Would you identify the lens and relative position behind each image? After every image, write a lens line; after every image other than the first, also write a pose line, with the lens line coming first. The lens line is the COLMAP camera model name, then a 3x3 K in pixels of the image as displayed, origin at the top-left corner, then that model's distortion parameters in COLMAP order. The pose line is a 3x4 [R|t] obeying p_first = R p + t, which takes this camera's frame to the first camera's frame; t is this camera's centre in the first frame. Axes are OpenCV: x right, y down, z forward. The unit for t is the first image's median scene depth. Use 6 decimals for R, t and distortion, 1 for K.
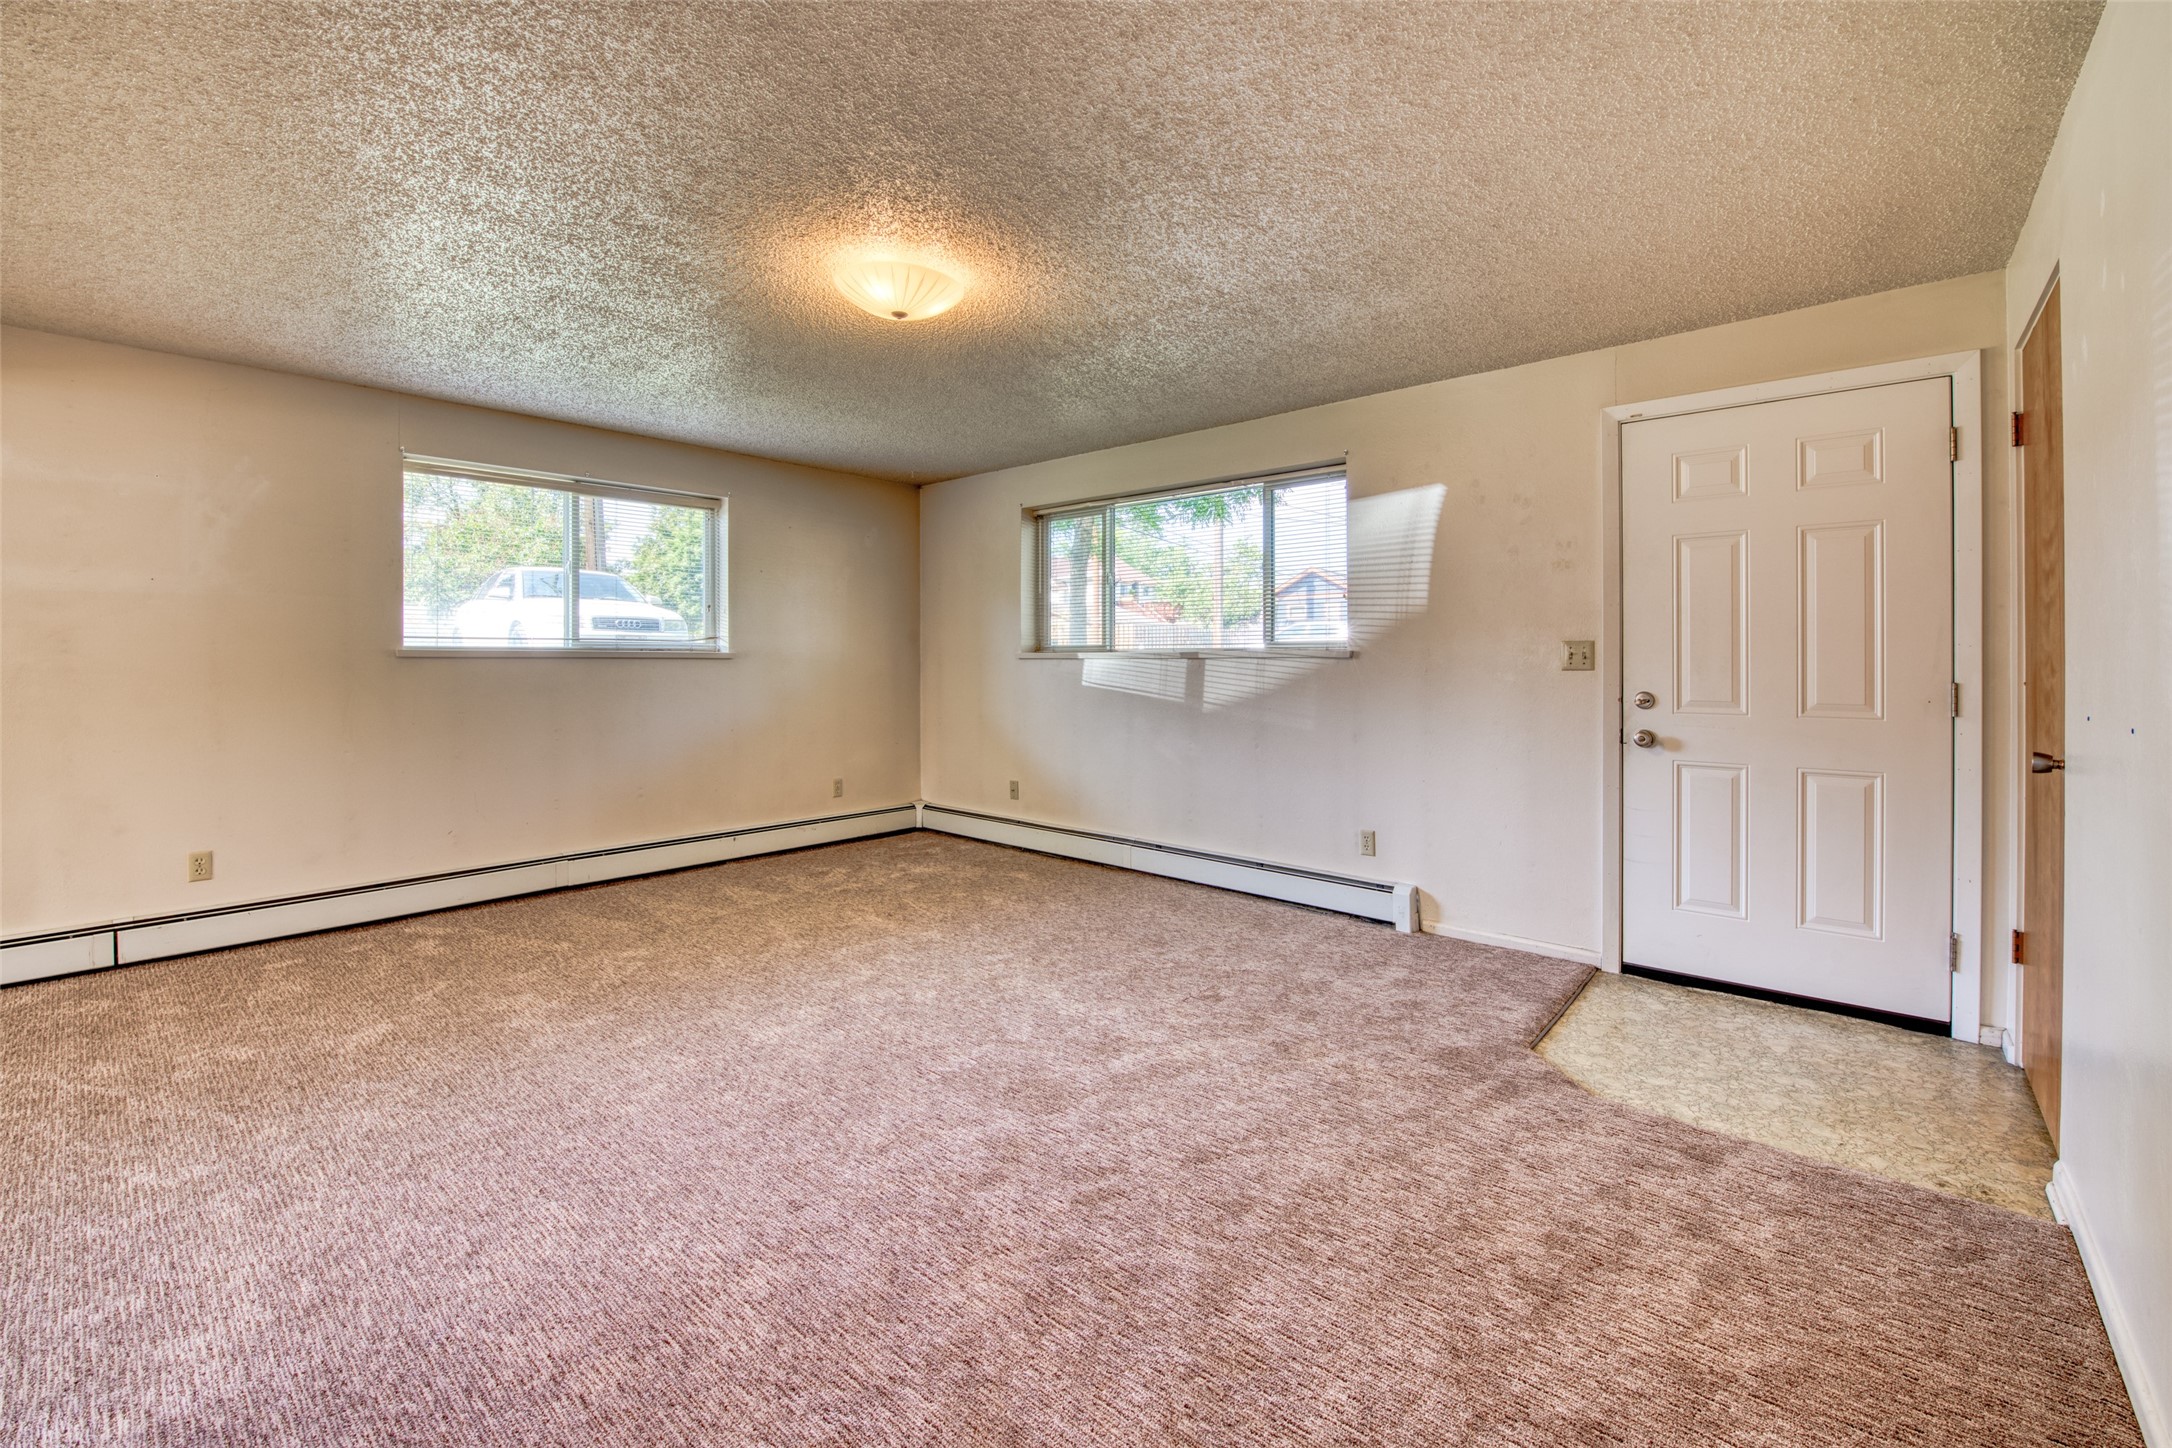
lens RADIAL K [[888.3, 0, 1096.9], [0, 888.3, 674.5], [0, 0, 1]] dist [-0.013906, -0.000621]
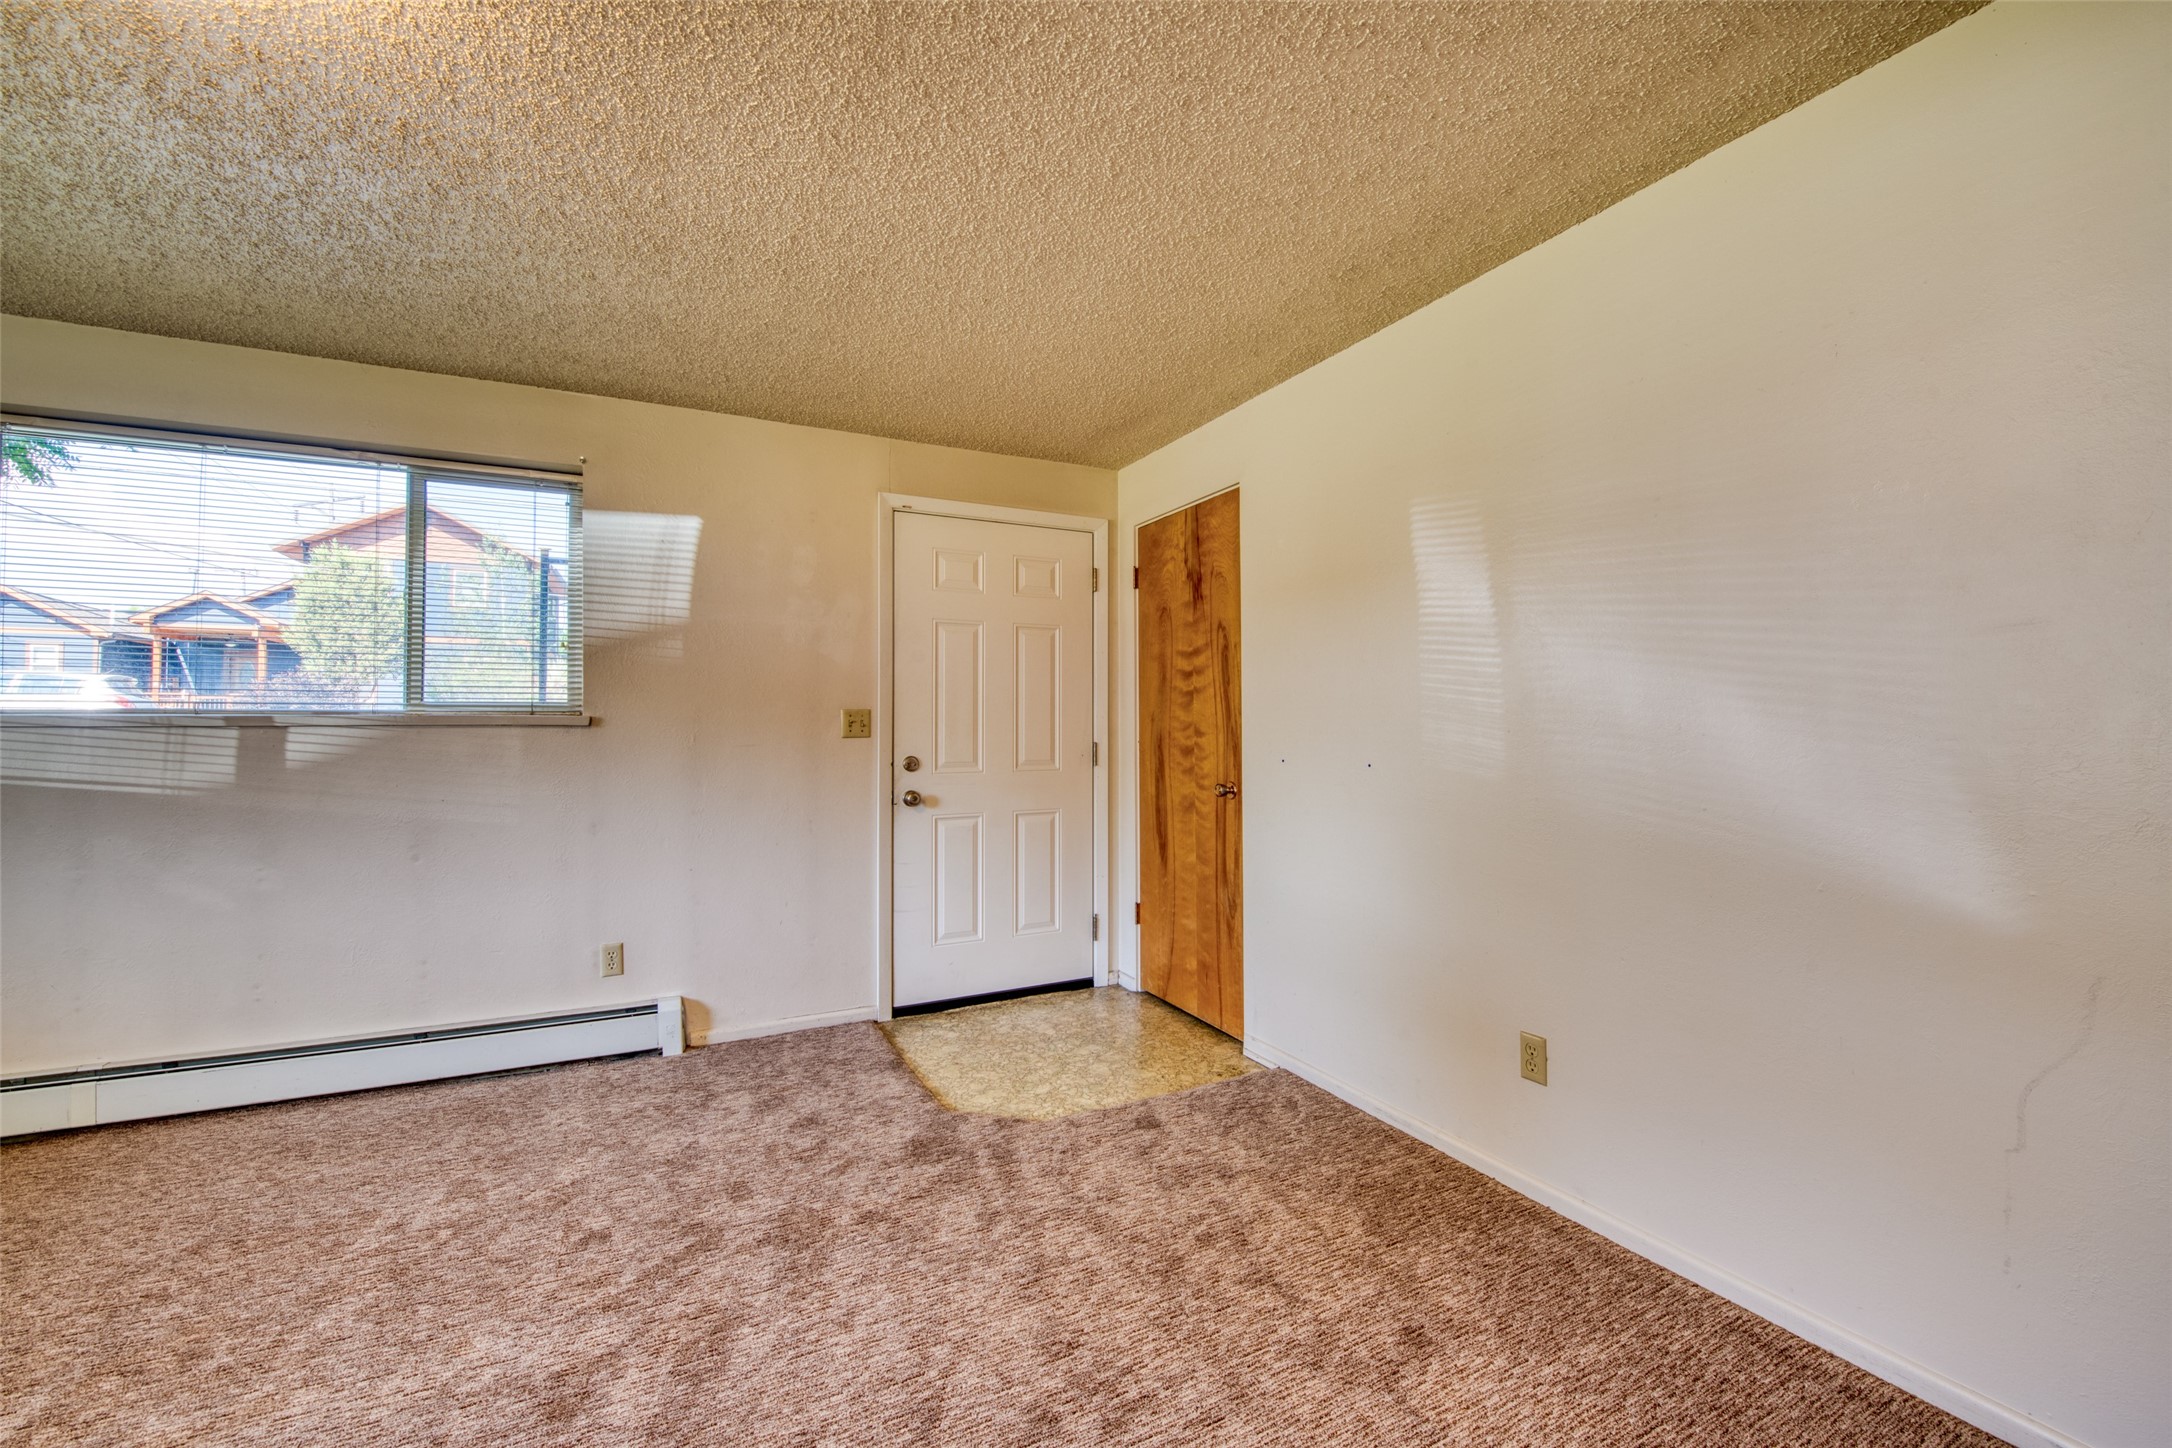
lens RADIAL K [[877.1, 0, 1084.7], [0, 877.1, 716.1], [0, 0, 1]] dist [-0.014316, -0.000596]
pose [[0.373913, 0.009724, 0.927413, -0.339412], [0.017734, 0.999687, -0.017632, -0.007897], [-0.927294, 0.023040, 0.373623, 0.410182]]
